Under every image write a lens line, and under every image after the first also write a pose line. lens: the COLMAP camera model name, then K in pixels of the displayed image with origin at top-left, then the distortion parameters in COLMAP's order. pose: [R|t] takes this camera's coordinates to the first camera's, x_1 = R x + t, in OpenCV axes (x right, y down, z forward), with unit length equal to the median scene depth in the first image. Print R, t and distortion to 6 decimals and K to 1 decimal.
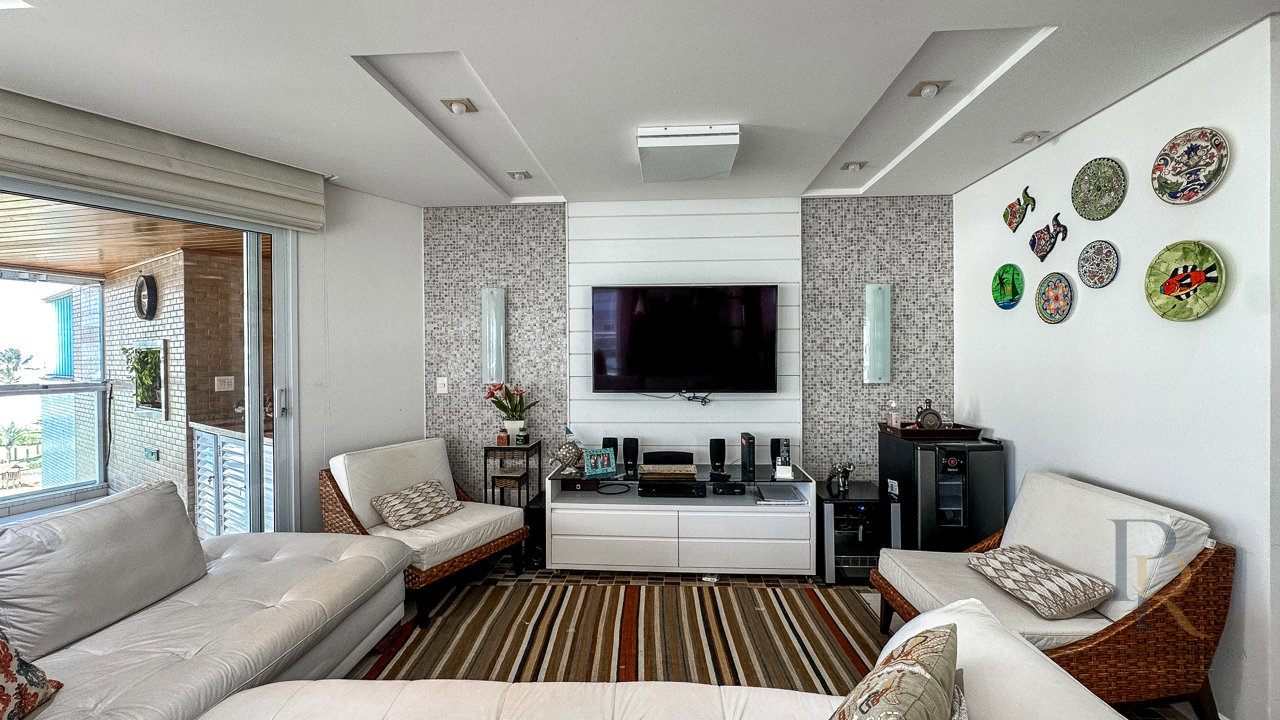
lens RADIAL K [[514.6, 0, 639.1], [0, 514.6, 356.9], [0, 0, 1]] dist [-0.005163, 0.000344]
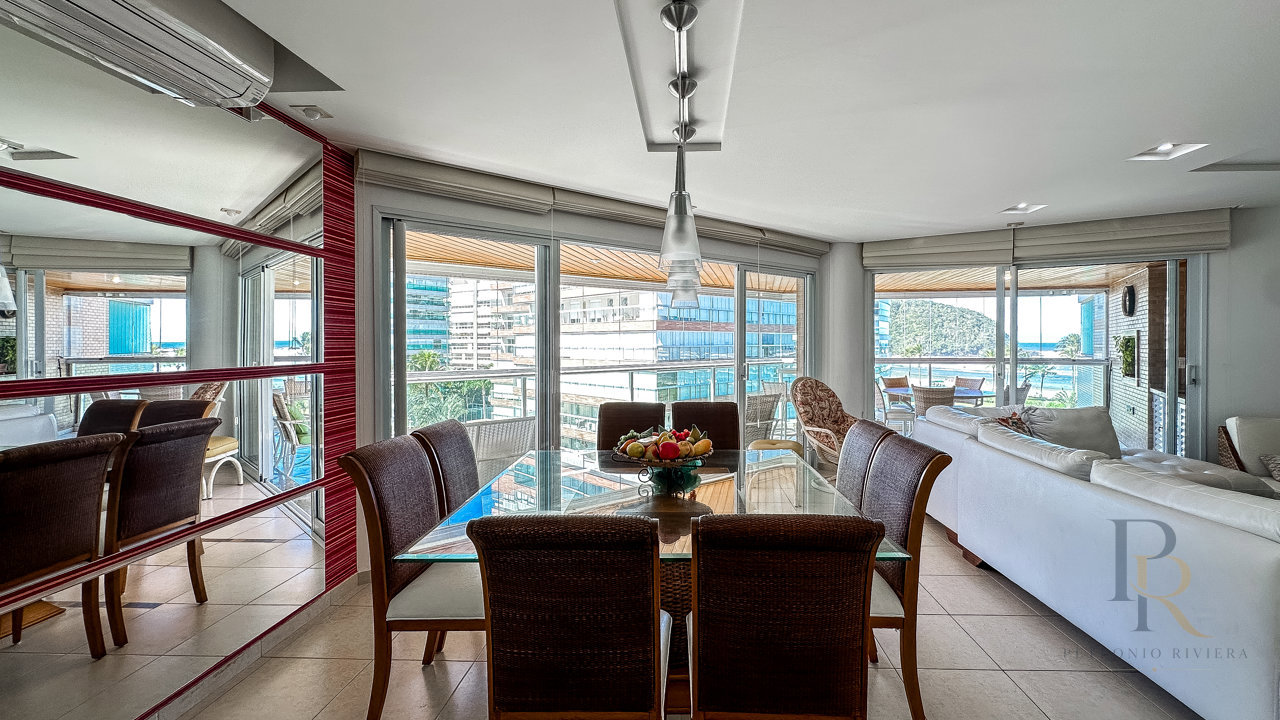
lens RADIAL K [[514.6, 0, 672.1], [0, 514.6, 347.6], [0, 0, 1]] dist [-0.005163, 0.000344]
pose [[0.018075, 0.018222, -0.999671, 0.586220], [-0.006148, 0.999817, 0.018114, -0.003668], [0.999818, 0.005819, 0.018184, -0.398729]]
